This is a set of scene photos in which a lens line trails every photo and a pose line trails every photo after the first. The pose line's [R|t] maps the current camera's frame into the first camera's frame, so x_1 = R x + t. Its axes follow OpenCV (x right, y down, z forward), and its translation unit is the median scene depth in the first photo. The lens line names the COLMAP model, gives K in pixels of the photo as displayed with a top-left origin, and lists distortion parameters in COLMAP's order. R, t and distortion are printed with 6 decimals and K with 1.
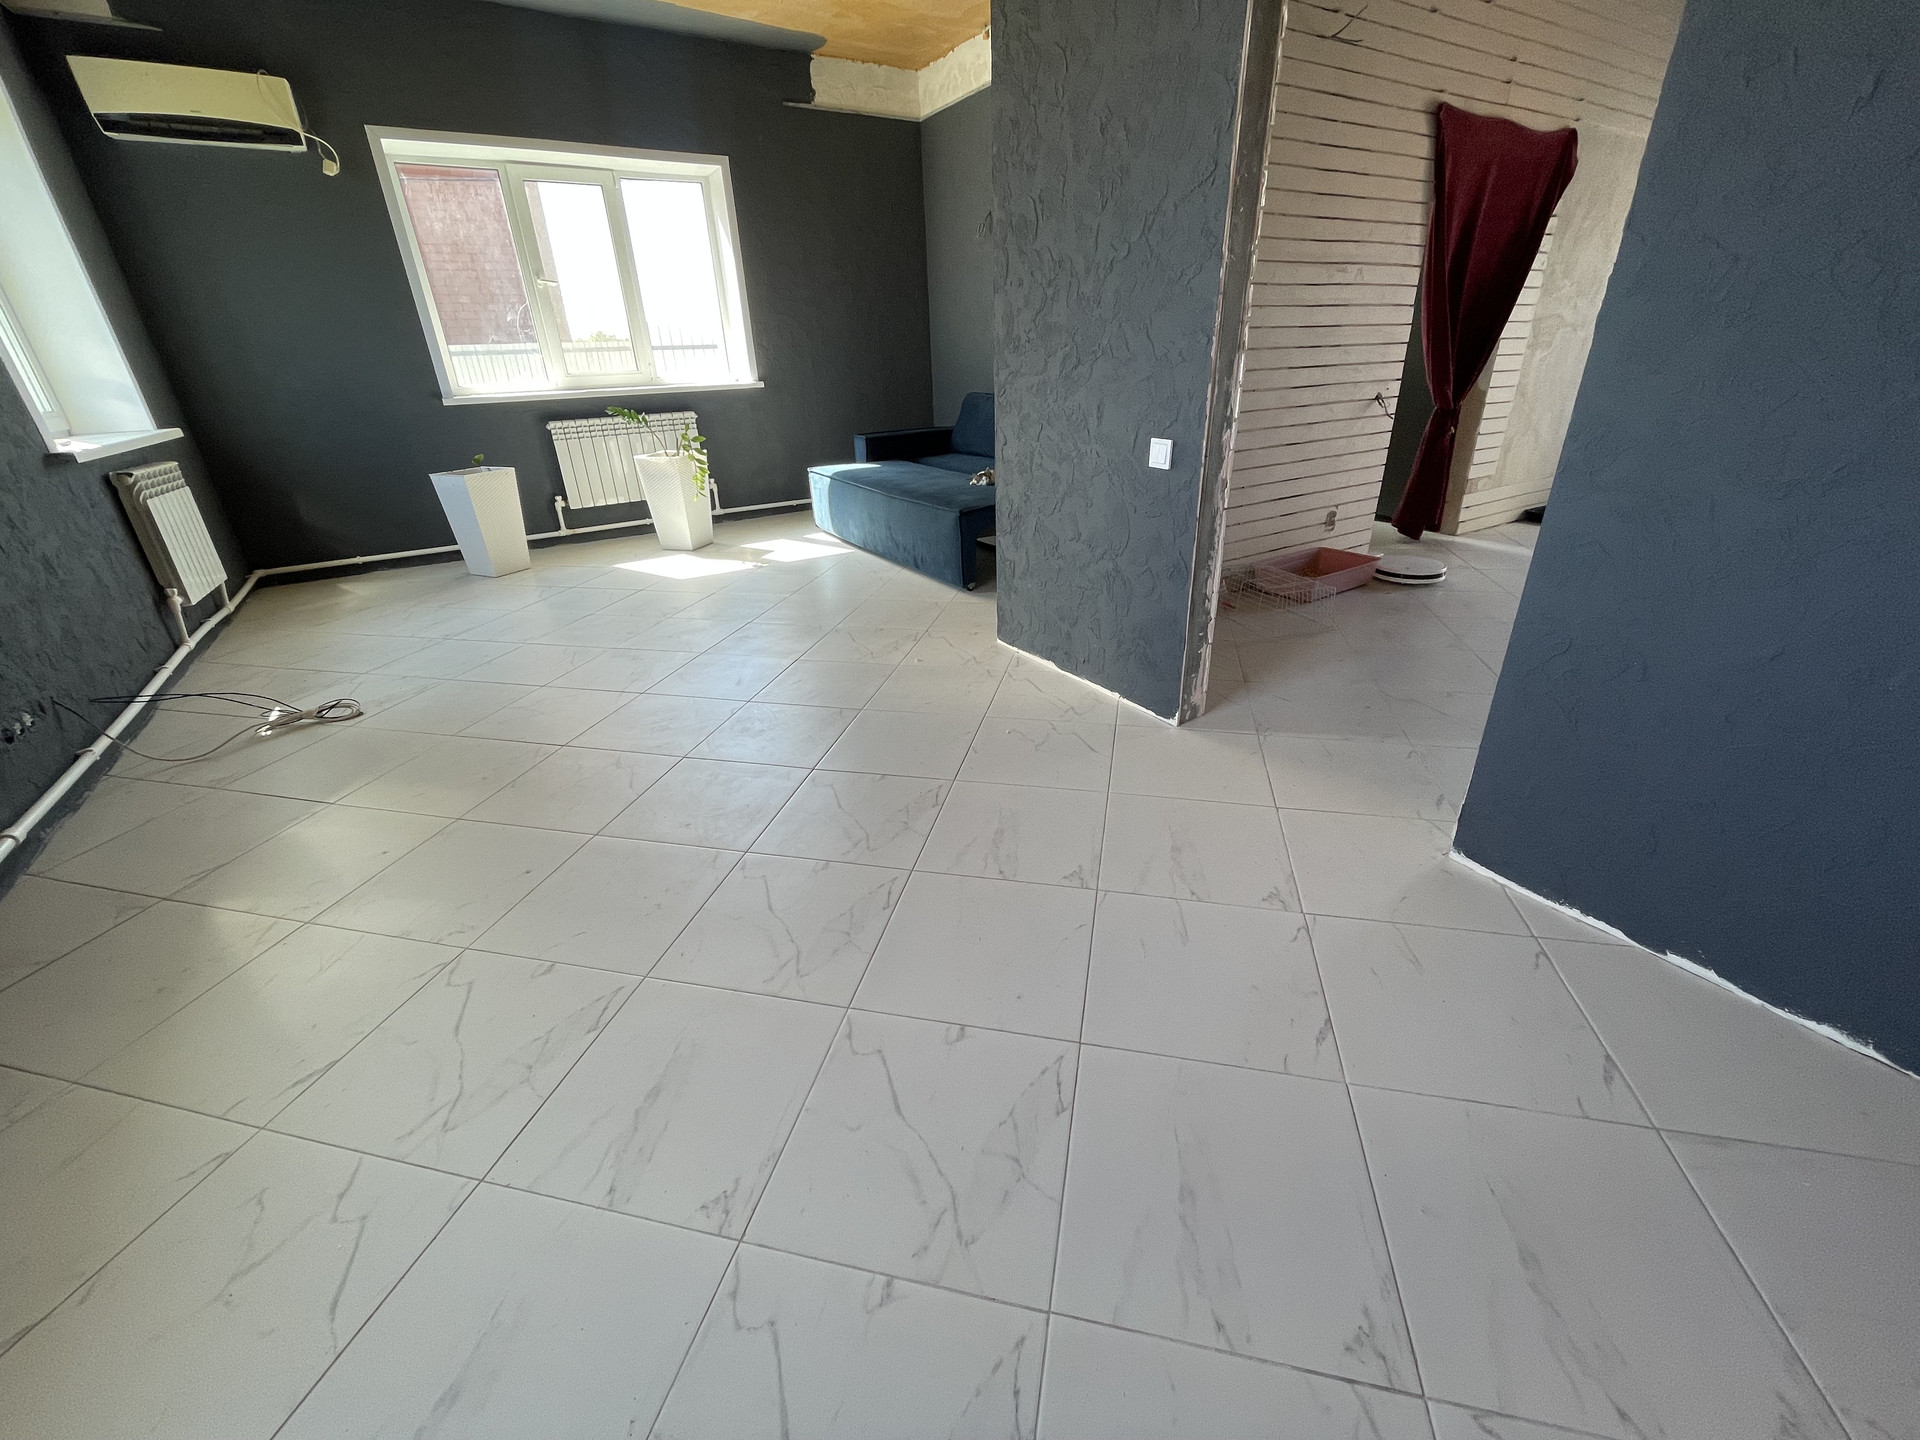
lens RADIAL K [[774.4, 0, 966.8], [0, 774.4, 716.5], [0, 0, 1]] dist [-0.004565, 0.000384]
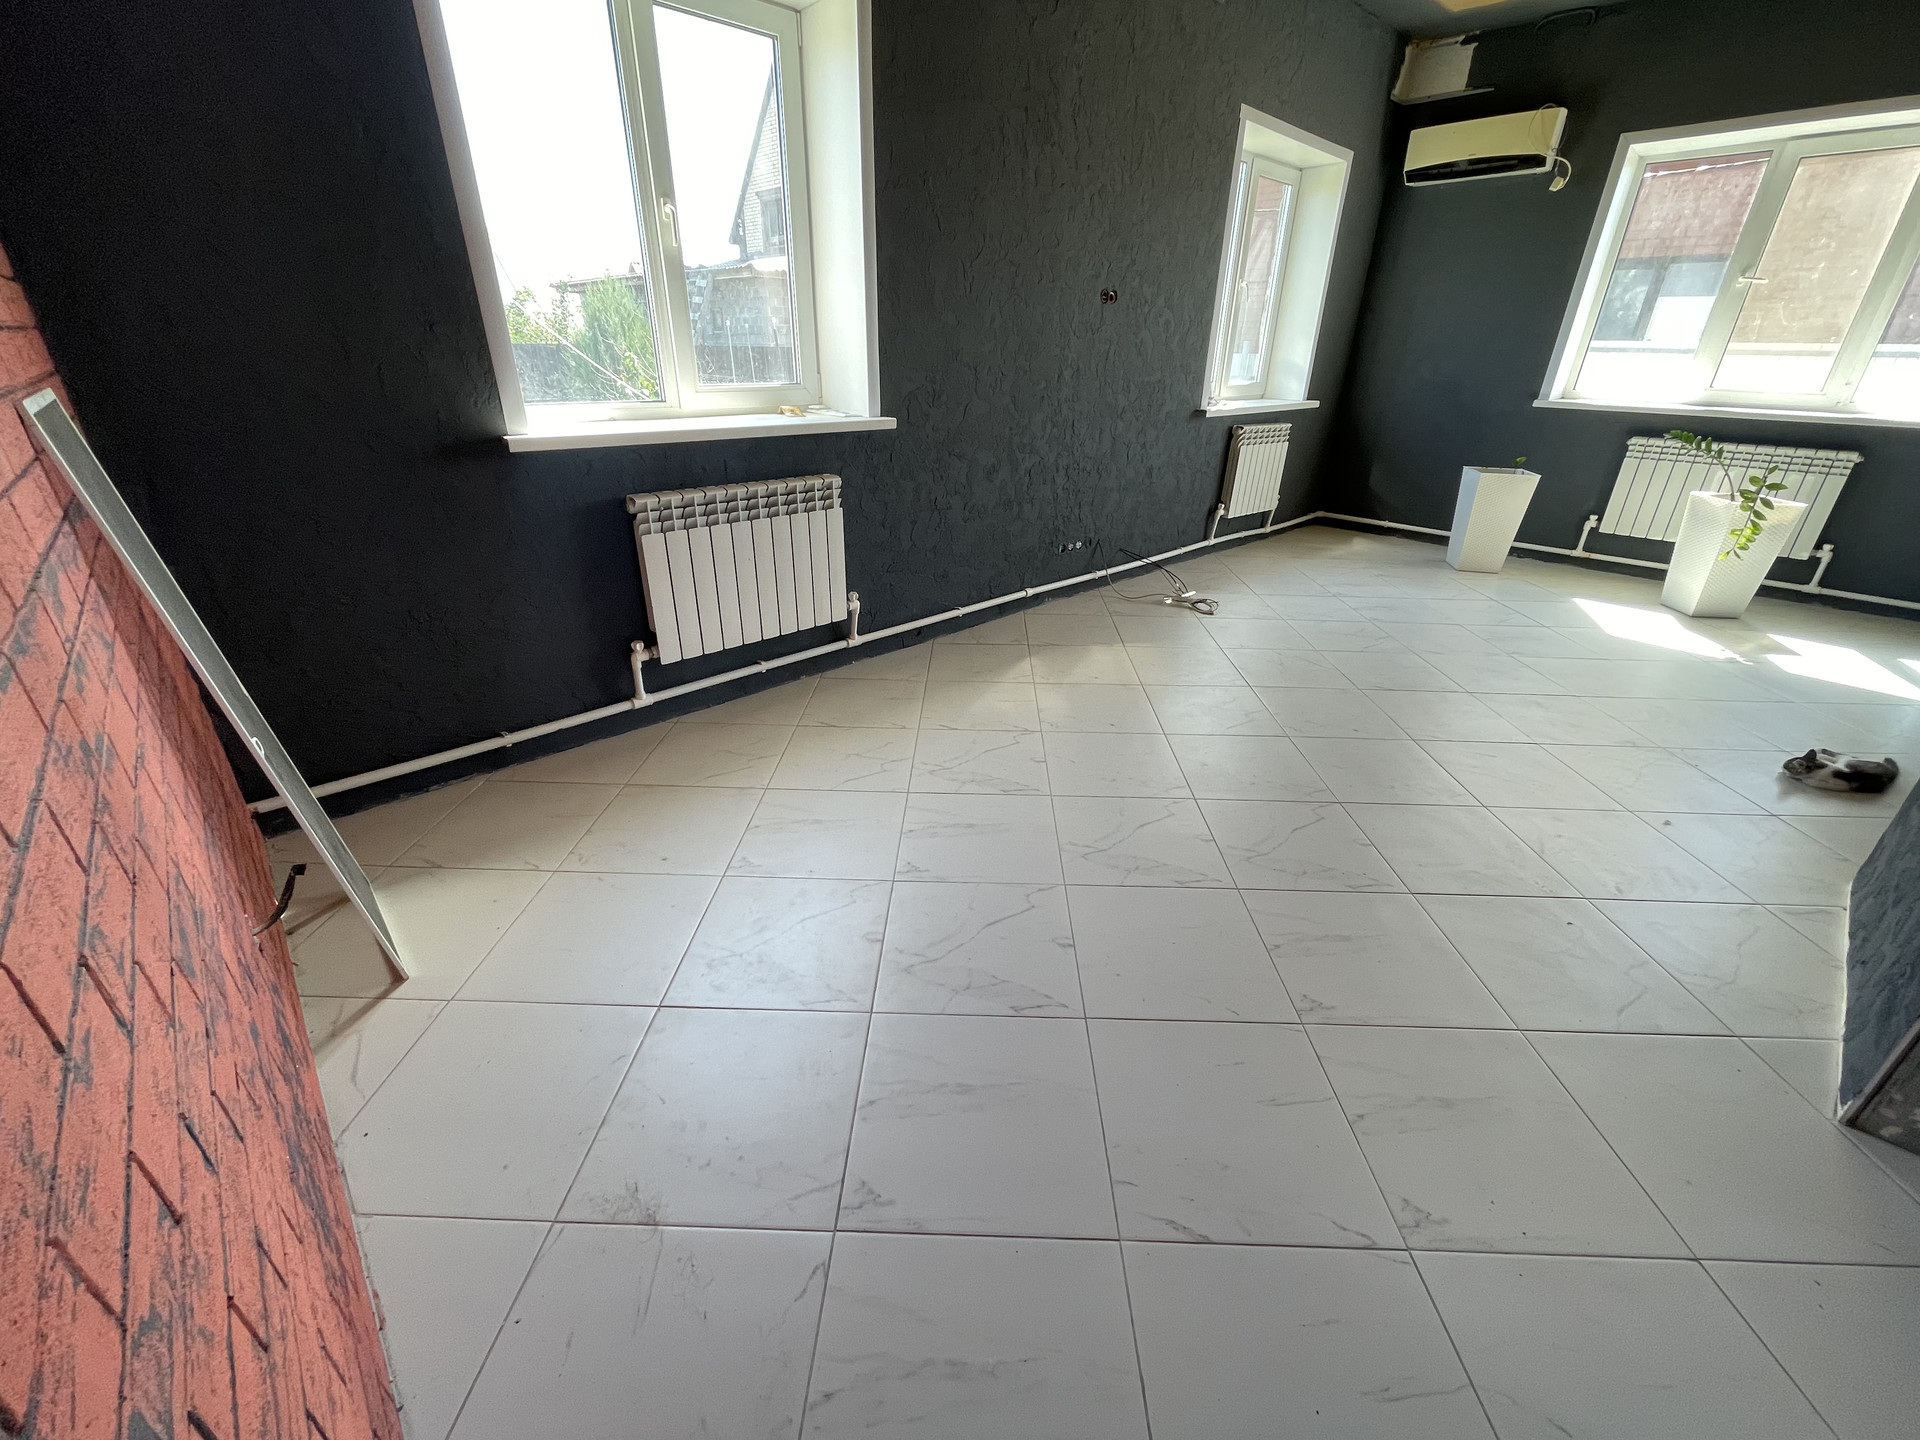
lens RADIAL K [[774.4, 0, 952.7], [0, 774.4, 715.3], [0, 0, 1]] dist [-0.004565, 0.000384]
pose [[0.194026, 0.456680, -0.868215, 0.280652], [-0.436180, 0.832898, 0.340628, -0.079943], [0.878693, 0.312607, 0.360799, 0.085626]]
